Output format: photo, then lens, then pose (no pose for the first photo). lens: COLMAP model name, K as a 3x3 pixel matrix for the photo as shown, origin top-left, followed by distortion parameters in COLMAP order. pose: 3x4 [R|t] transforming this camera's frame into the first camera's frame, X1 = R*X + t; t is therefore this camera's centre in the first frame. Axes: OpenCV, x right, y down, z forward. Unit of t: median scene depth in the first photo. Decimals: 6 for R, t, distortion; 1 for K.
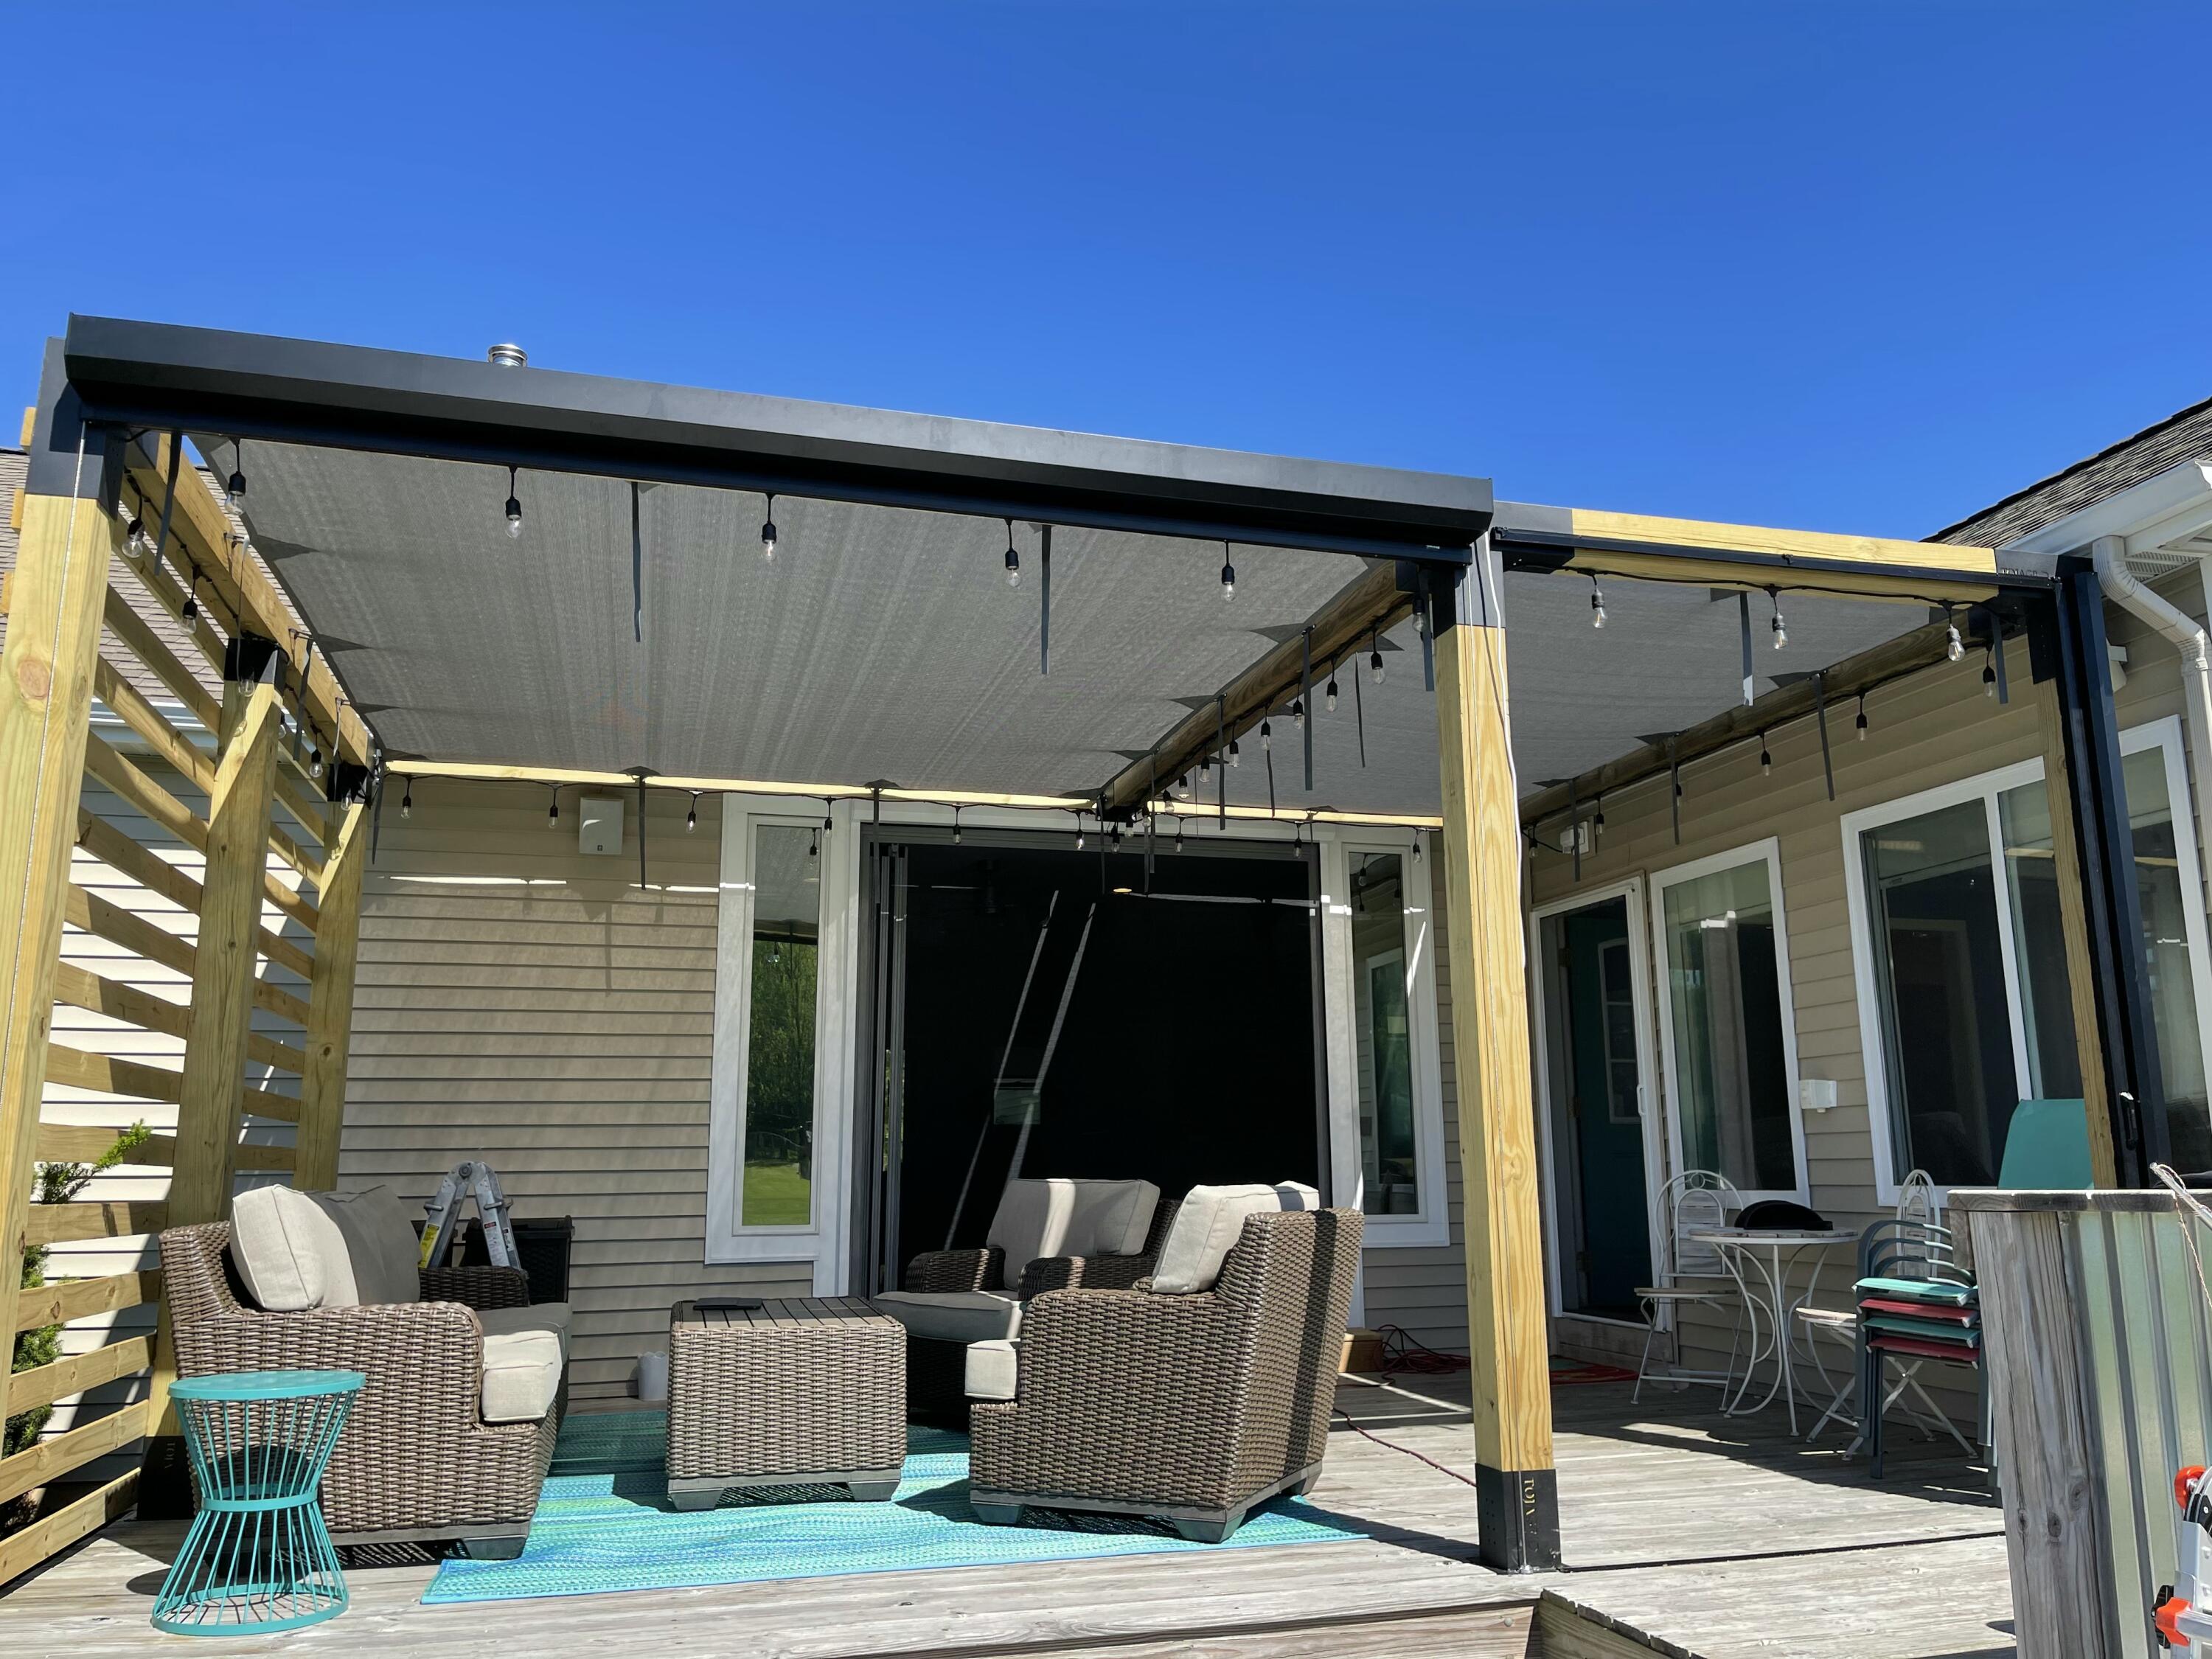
lens RADIAL K [[1667.3, 0, 1106.0], [0, 1667.3, 829.5], [0, 0, 1]] dist [0.118368, -0.192839]
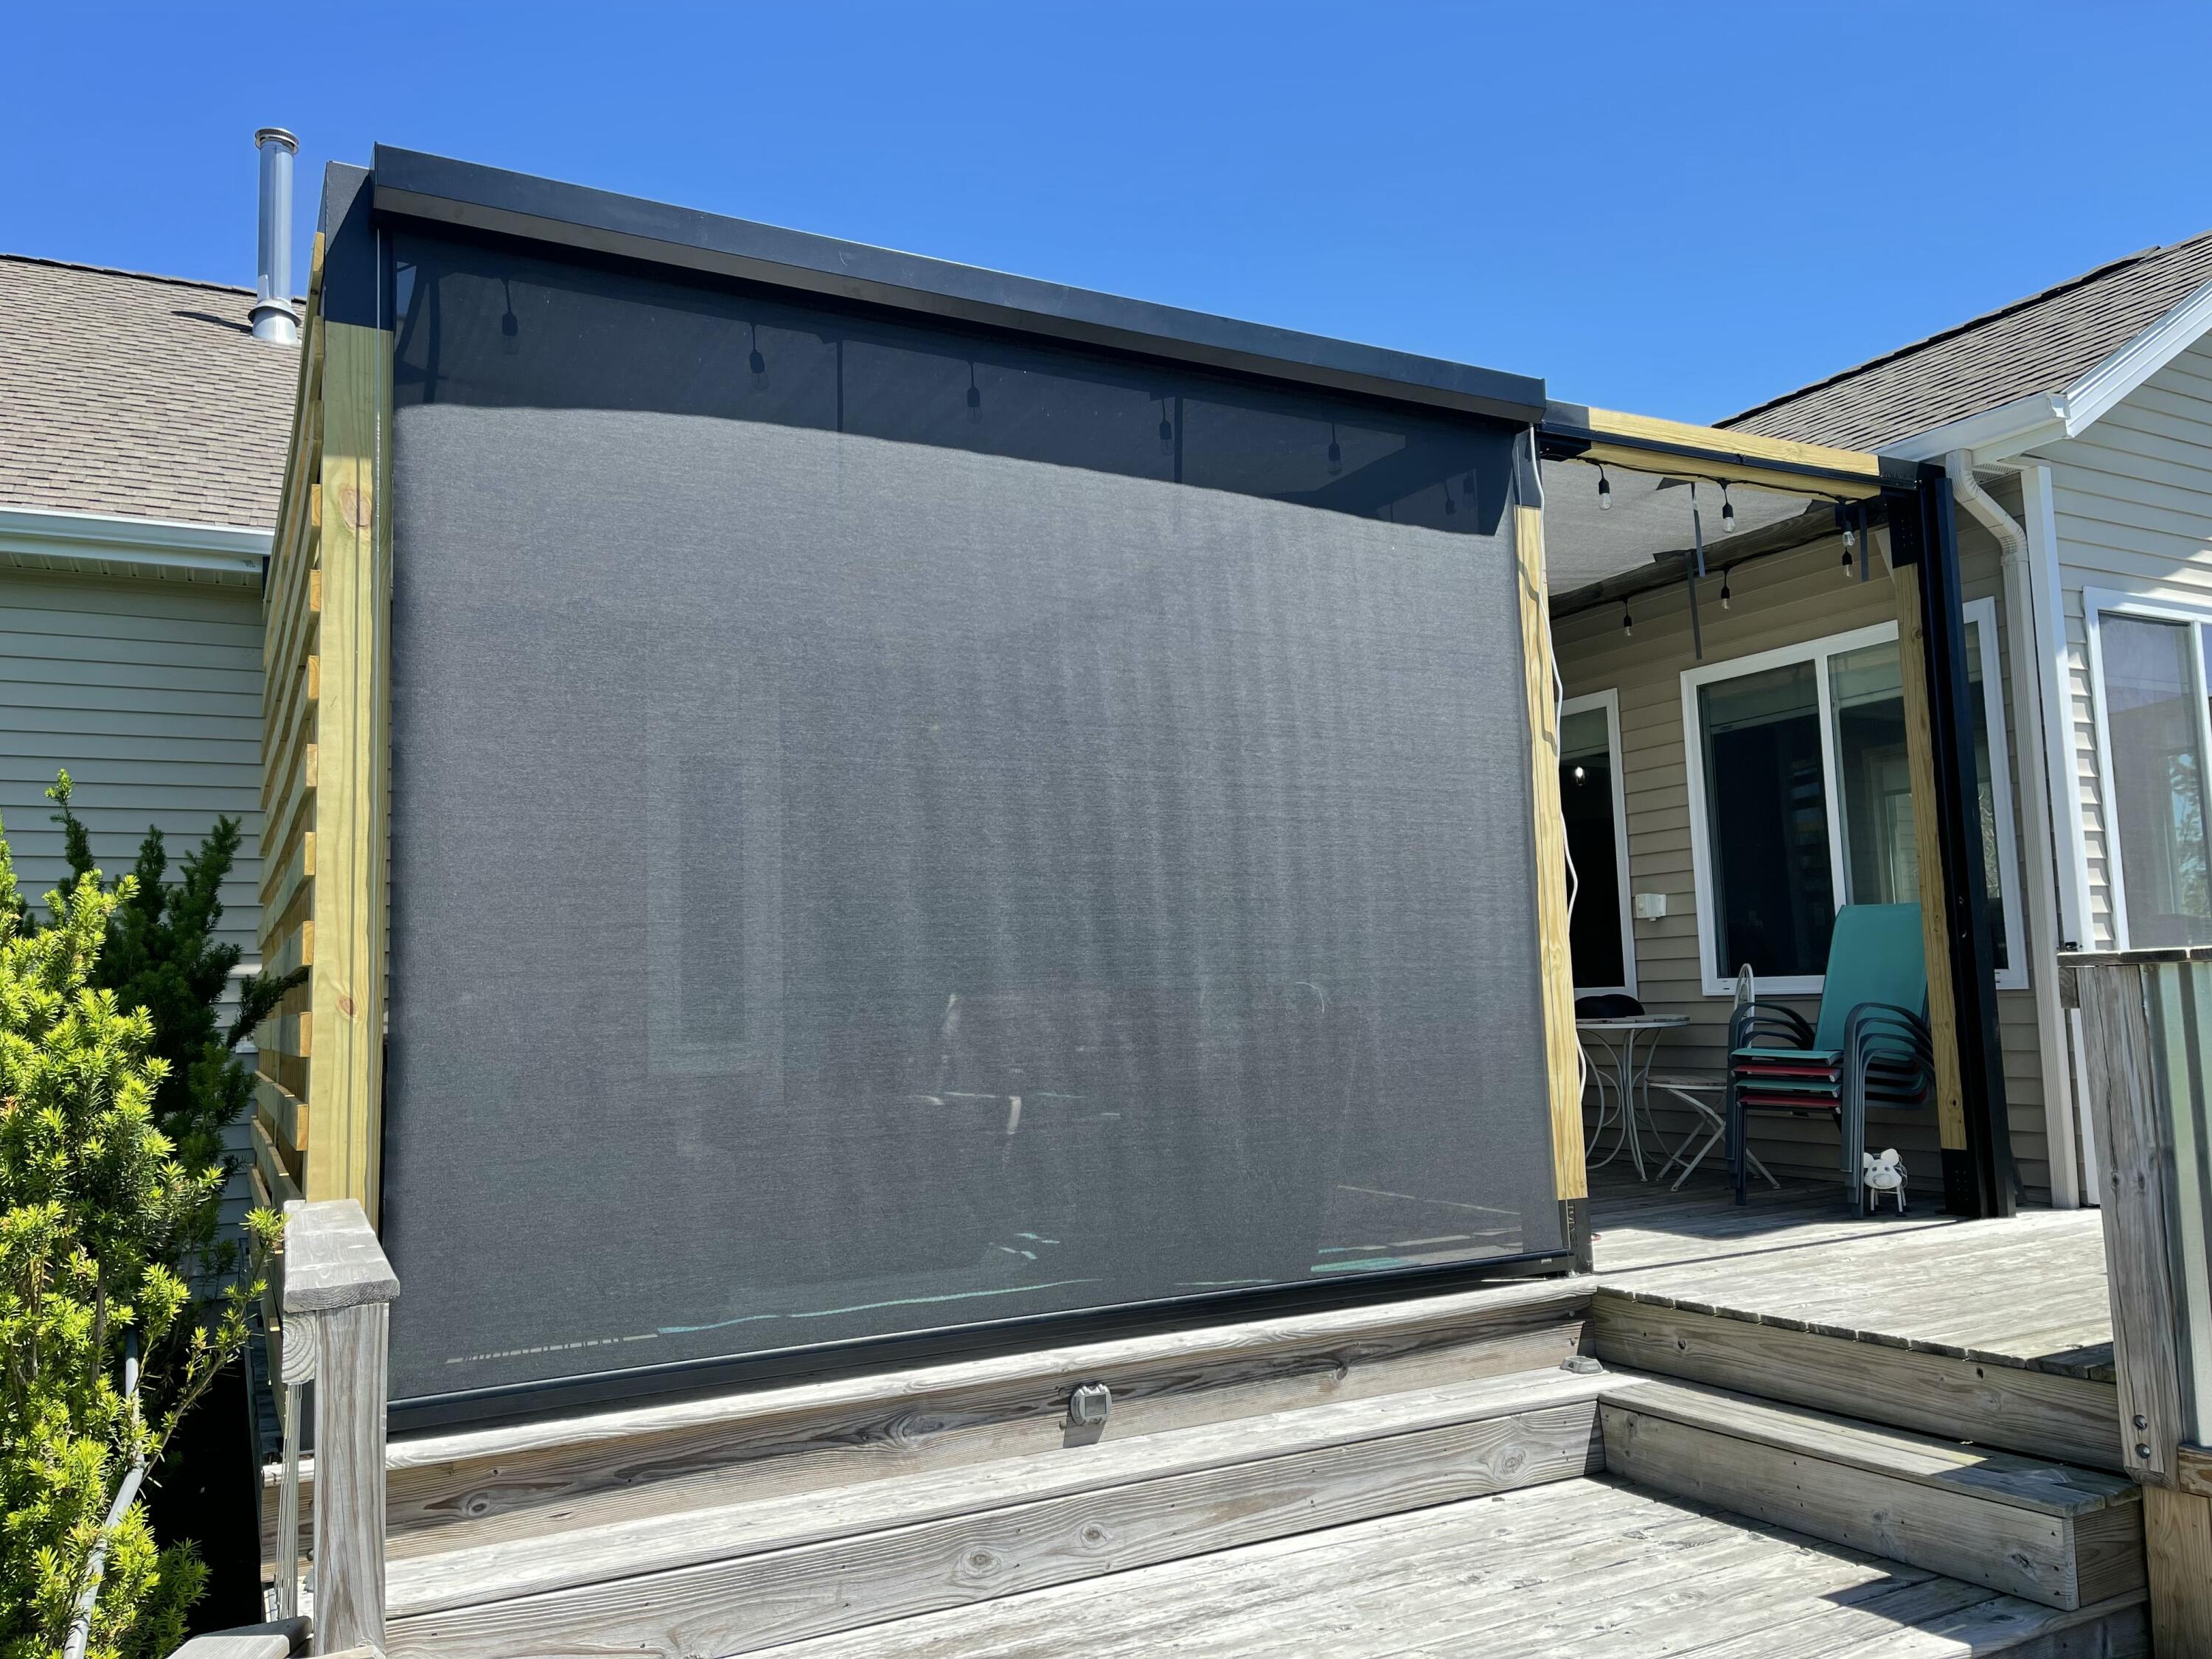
lens RADIAL K [[1667.3, 0, 1106.0], [0, 1667.3, 829.5], [0, 0, 1]] dist [0.118368, -0.192839]
pose [[0.974881, -0.001271, 0.222724, -0.278656], [-0.020258, 0.995333, 0.094354, -0.002019], [-0.221804, -0.096496, 0.970305, -0.079599]]
